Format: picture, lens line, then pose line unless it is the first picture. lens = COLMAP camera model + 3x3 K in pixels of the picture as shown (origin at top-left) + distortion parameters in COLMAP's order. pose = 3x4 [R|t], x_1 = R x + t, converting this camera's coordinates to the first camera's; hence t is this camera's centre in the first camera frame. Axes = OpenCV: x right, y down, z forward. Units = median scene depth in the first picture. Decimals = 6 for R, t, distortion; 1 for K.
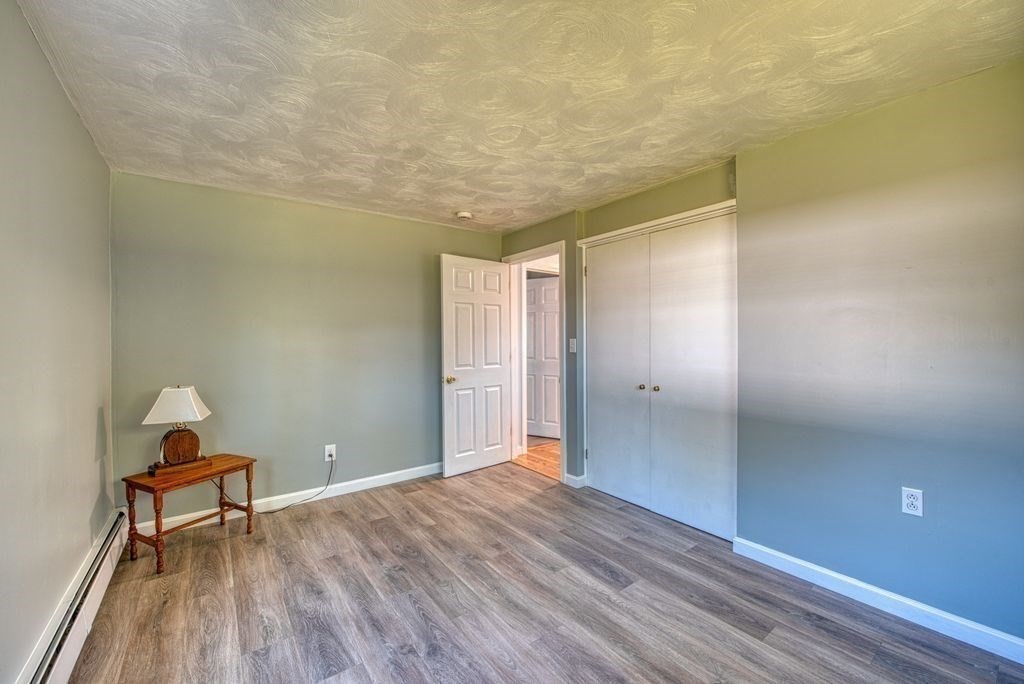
lens RADIAL K [[405.5, 0, 514.2], [0, 405.5, 346.5], [0, 0, 1]] dist [-0.018012, -0.001999]
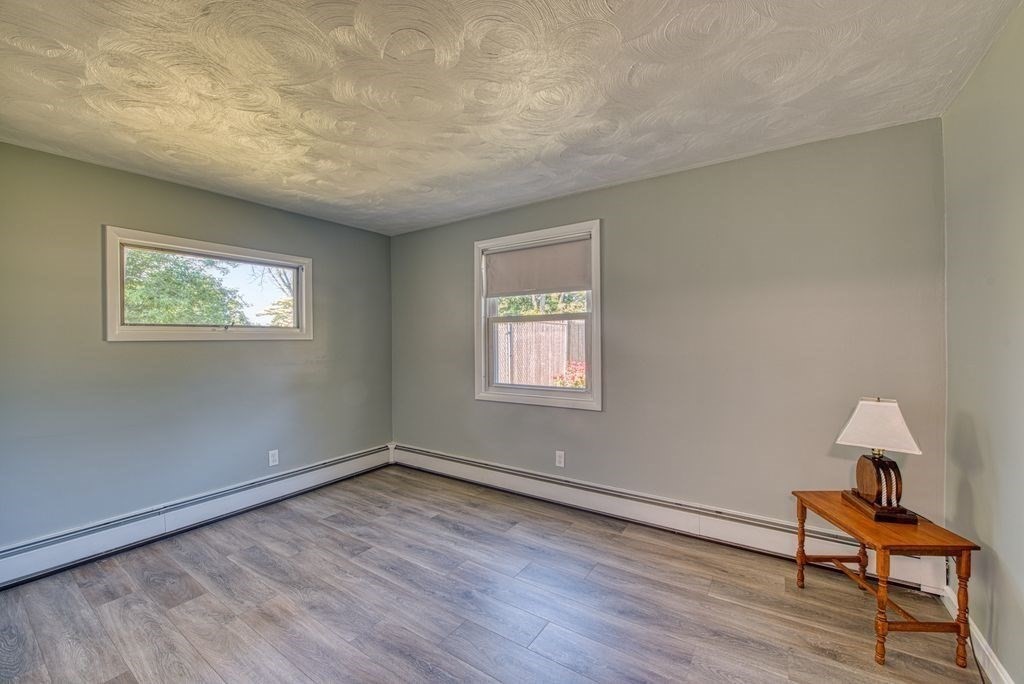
lens RADIAL K [[405.5, 0, 509.5], [0, 405.5, 338.6], [0, 0, 1]] dist [-0.018012, -0.001999]
pose [[-0.946845, 0.025301, -0.320694, 0.044480], [0.020598, 0.999625, 0.018051, -0.046523], [0.321030, 0.010485, -0.947011, 1.907049]]
